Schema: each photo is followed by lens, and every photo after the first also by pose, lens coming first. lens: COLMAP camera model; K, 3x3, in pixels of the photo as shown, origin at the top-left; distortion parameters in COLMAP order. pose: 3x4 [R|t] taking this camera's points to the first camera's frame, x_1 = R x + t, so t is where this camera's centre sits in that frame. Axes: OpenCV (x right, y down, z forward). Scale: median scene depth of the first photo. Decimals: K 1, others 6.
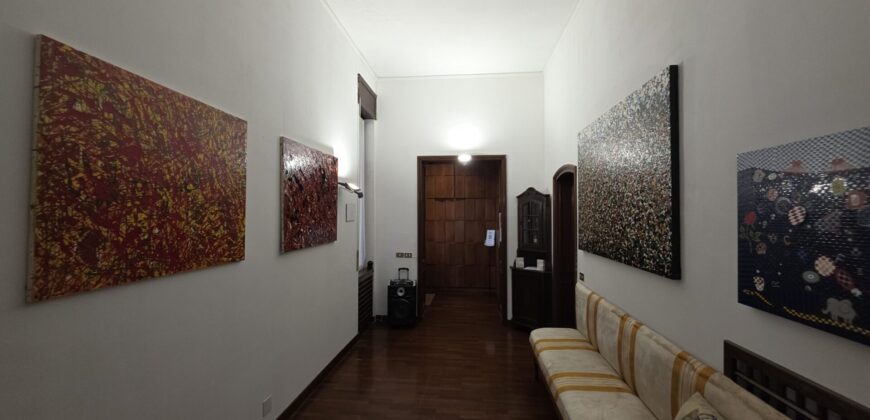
lens RADIAL K [[344.1, 0, 435.0], [0, 344.1, 206.4], [0, 0, 1]] dist [-0.001032, -0.000185]
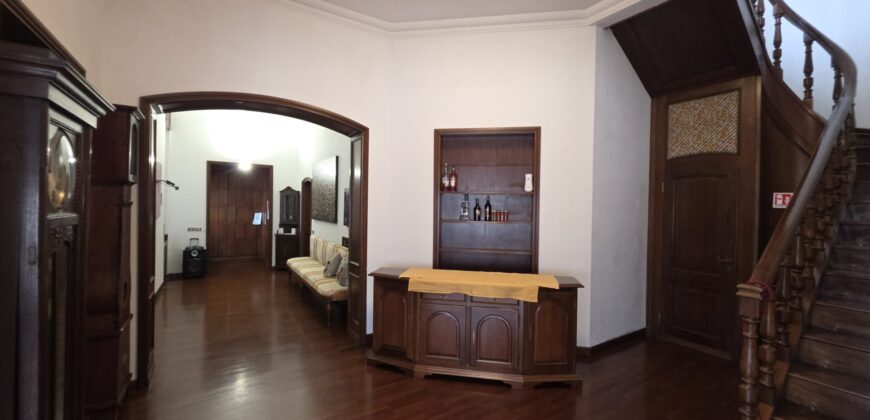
lens RADIAL K [[344.1, 0, 434.4], [0, 344.1, 207.8], [0, 0, 1]] dist [-0.001032, -0.000185]
pose [[0.781093, 0.007617, 0.624368, -0.214997], [-0.030802, 0.999178, 0.026344, -0.016291], [-0.623655, -0.039809, 0.780686, -0.763303]]
